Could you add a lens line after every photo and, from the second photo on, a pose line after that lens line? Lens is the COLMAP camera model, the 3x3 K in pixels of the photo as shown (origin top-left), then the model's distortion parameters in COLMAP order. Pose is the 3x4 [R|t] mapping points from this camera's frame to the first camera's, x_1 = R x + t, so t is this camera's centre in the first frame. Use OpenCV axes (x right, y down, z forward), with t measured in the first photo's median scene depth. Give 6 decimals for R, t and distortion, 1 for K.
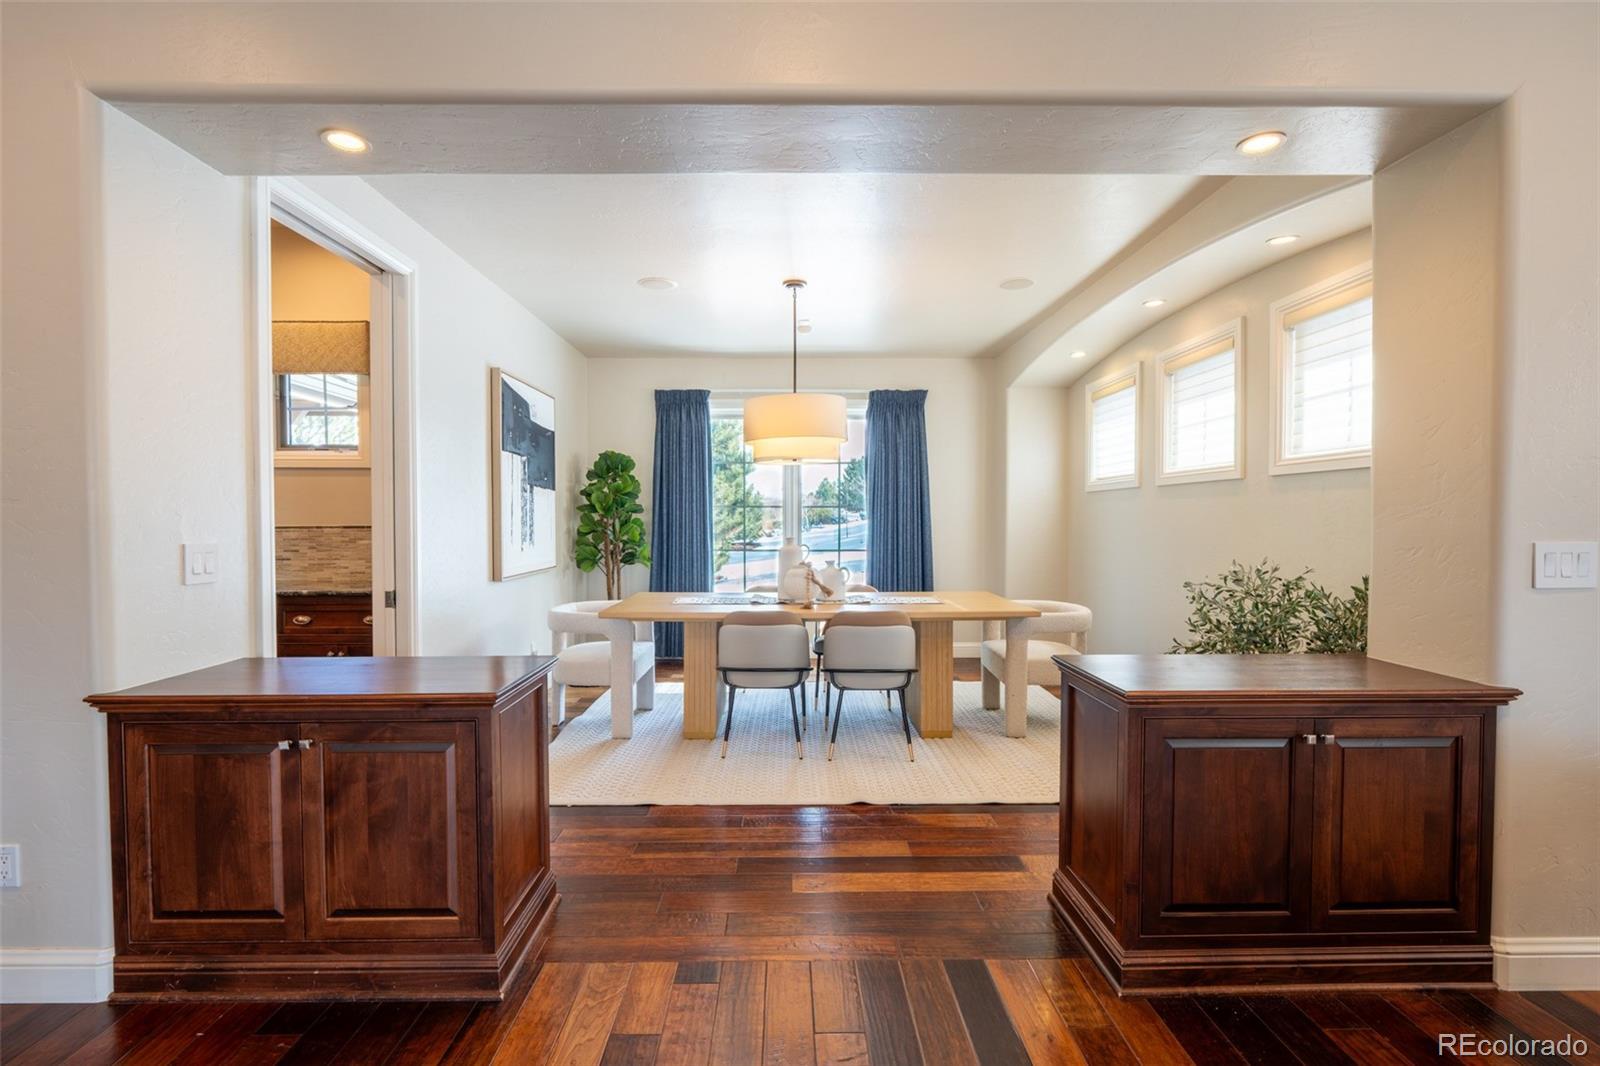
lens RADIAL K [[707.2, 0, 799.5], [0, 707.2, 535.8], [0, 0, 1]] dist [-0.008512, 0.000611]
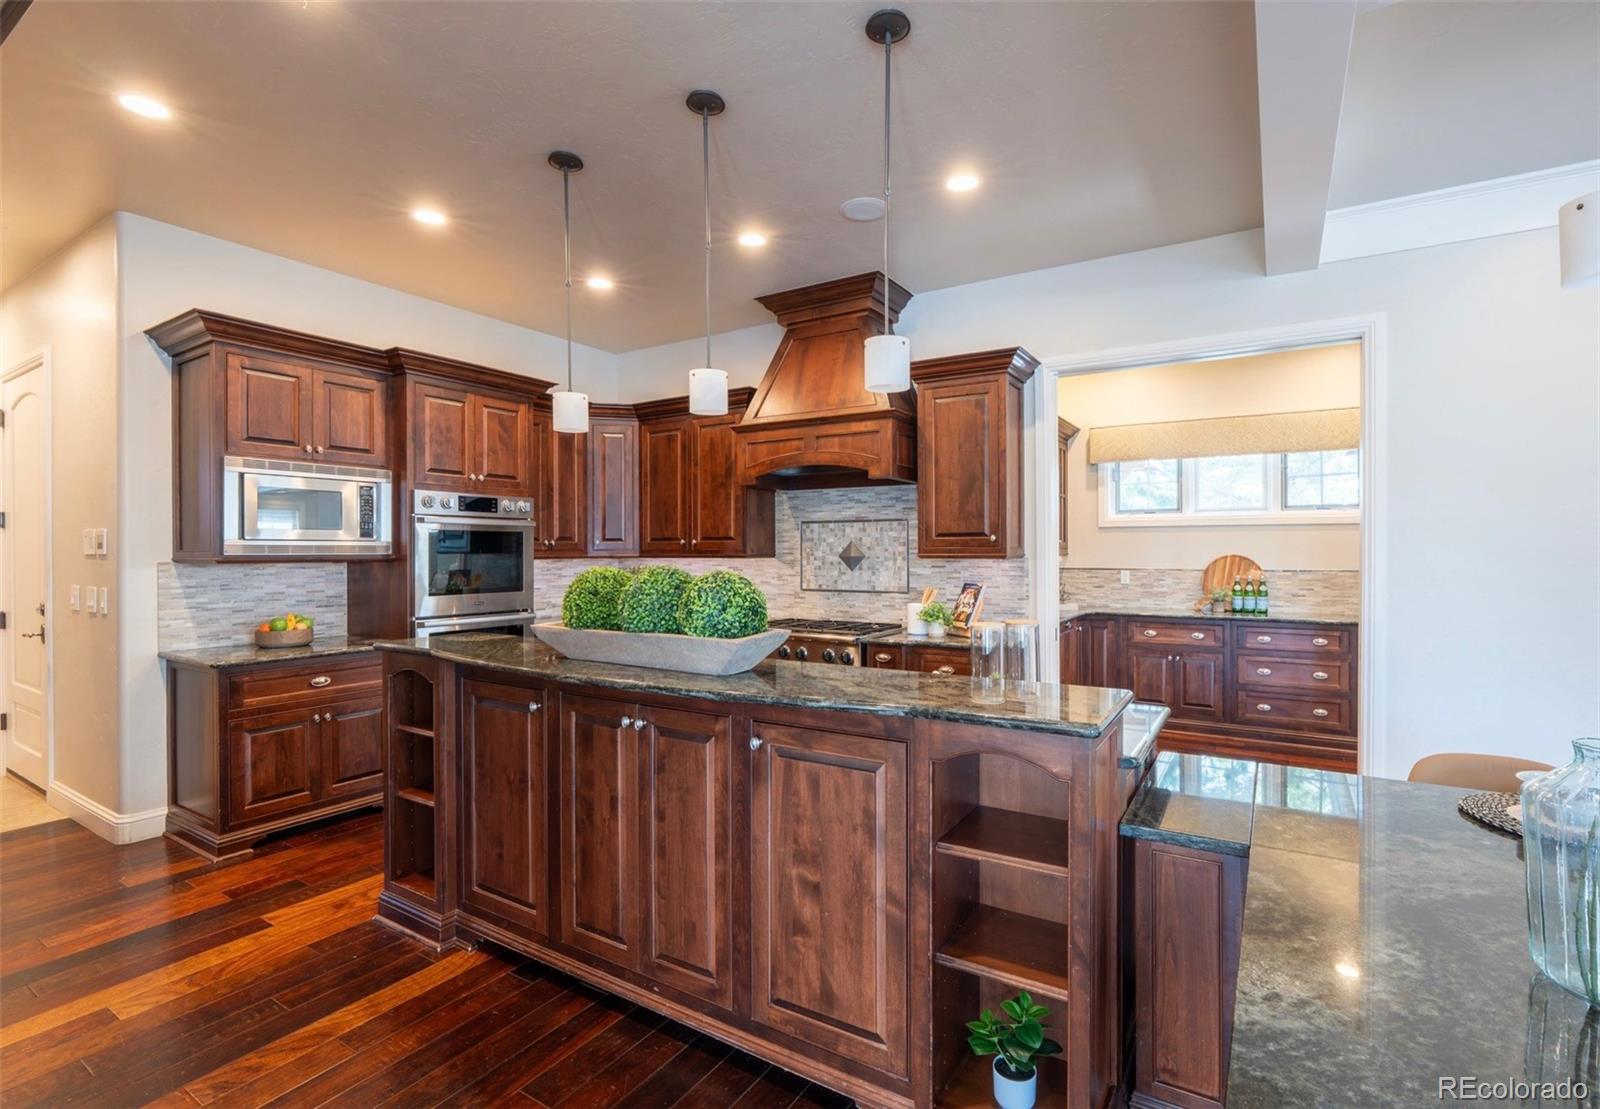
lens RADIAL K [[740.9, 0, 815.2], [0, 740.9, 549.5], [0, 0, 1]] dist [-0.003097, -0.000262]
pose [[0.851718, -0.002950, -0.523993, -0.775285], [-0.010024, 0.999709, -0.021922, -0.012455], [0.523905, 0.023924, 0.851441, -0.600850]]
